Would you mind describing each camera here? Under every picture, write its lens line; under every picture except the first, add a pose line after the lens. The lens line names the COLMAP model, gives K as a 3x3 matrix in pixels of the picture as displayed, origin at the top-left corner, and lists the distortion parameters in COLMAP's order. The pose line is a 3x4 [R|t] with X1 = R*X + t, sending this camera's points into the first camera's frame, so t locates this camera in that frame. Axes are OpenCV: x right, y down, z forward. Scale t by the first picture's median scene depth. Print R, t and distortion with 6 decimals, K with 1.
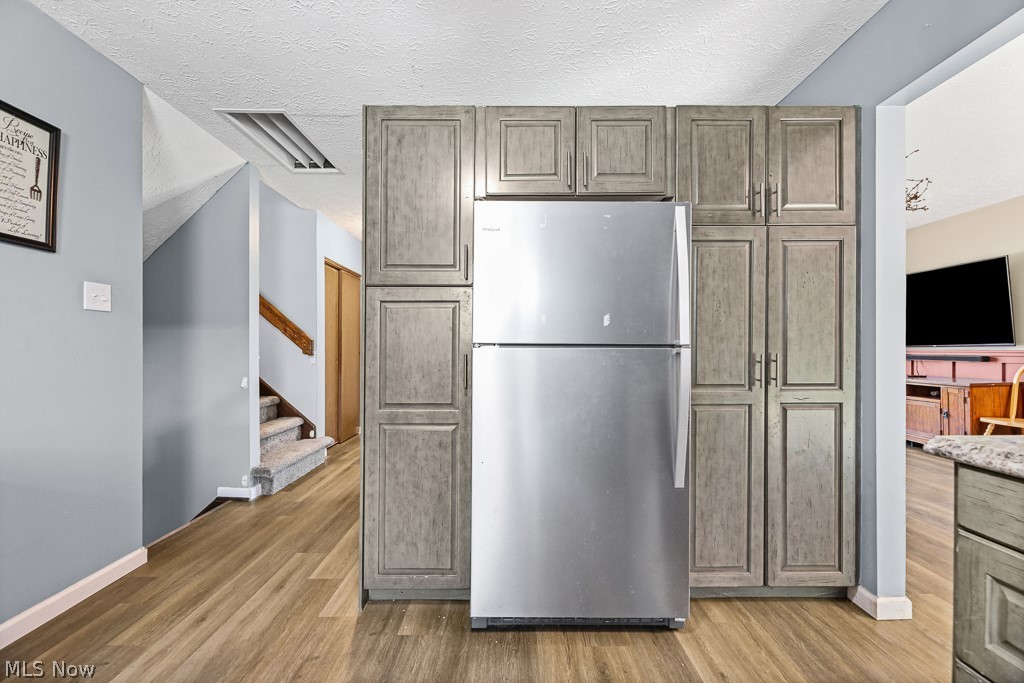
lens RADIAL K [[425.1, 0, 514.7], [0, 425.1, 347.6], [0, 0, 1]] dist [-0.001869, -0.000496]
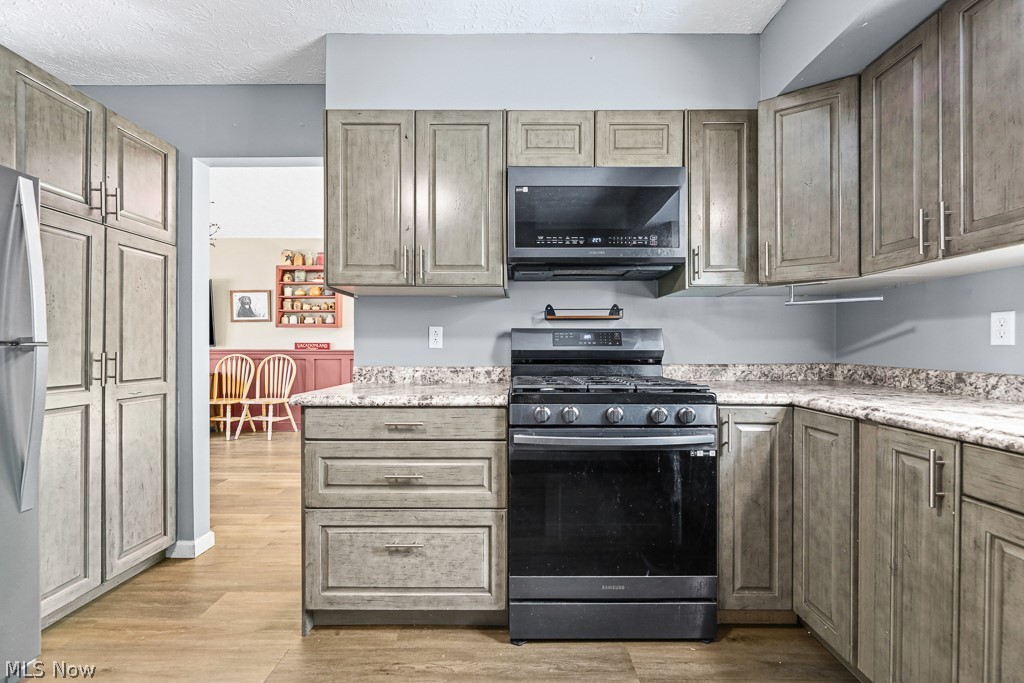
lens RADIAL K [[414.3, 0, 514.7], [0, 414.3, 350.7], [0, 0, 1]] dist [-0.000758, -0.000226]
pose [[0.014421, -0.003102, 0.999891, -0.374652], [-0.003822, 0.999988, 0.003158, 0.003767], [-0.999889, -0.003867, 0.014409, 0.010978]]
